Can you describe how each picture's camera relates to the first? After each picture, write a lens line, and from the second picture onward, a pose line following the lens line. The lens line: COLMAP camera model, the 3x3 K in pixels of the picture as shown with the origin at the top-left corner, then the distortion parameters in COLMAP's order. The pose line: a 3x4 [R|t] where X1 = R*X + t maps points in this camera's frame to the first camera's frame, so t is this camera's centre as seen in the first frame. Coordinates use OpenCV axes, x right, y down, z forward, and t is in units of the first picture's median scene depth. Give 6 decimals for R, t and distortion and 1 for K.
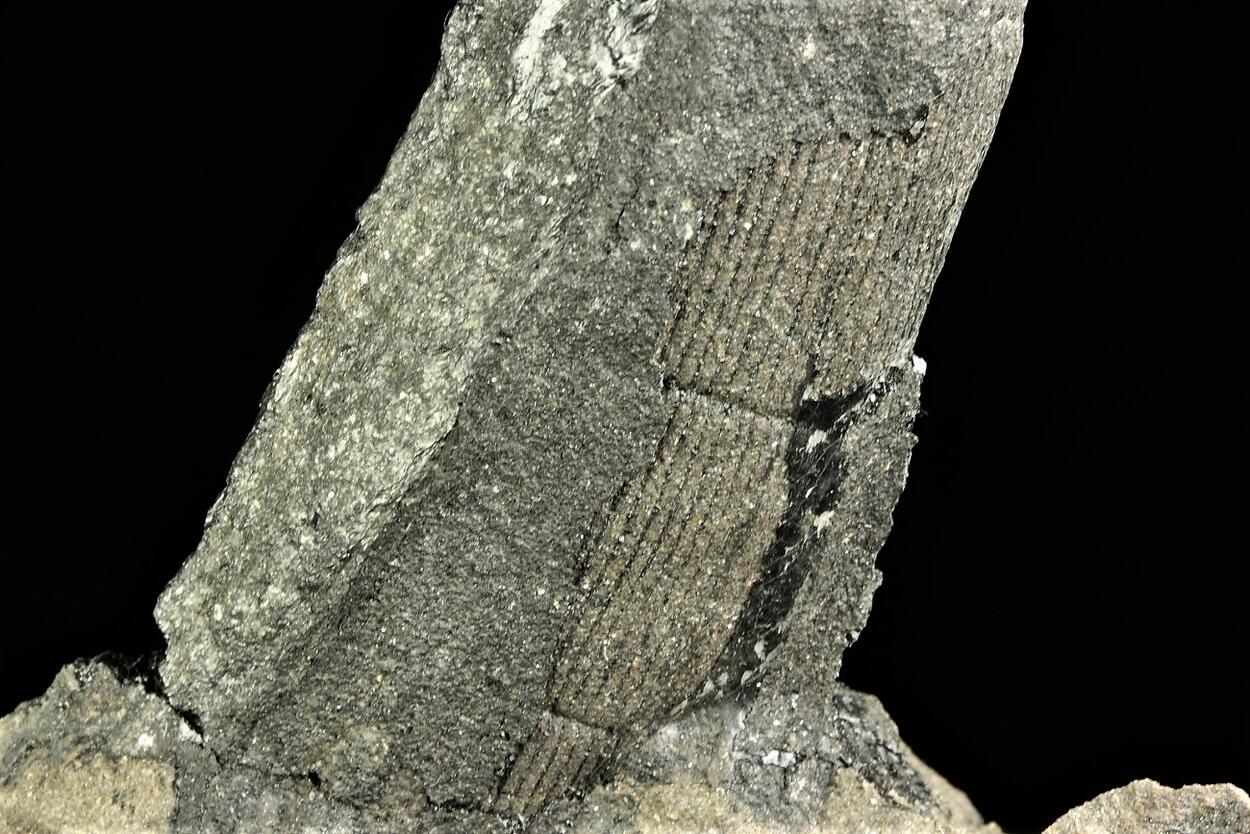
lens RADIAL K [[4831.6, 0, 638.2], [0, 4831.6, 416.5], [0, 0, 1]] dist [-0.068678, 0.000000]
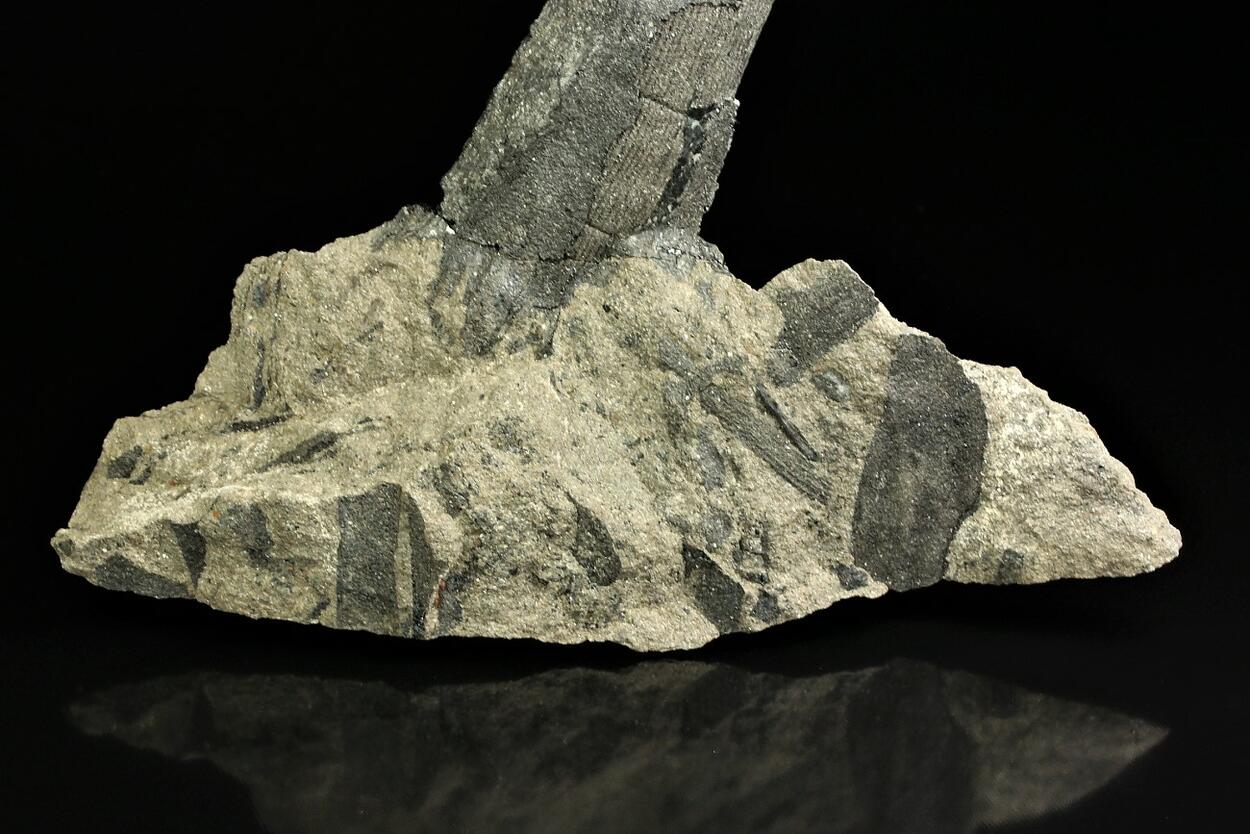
lens RADIAL K [[4831.6, 0, 622.4], [0, 4831.6, 426.8], [0, 0, 1]] dist [-0.068678, 0.000000]
pose [[0.997208, 0.066302, -0.034353, 0.099244], [-0.070107, 0.989676, -0.125004, 0.505045], [0.025711, 0.127063, 0.991561, -1.616714]]
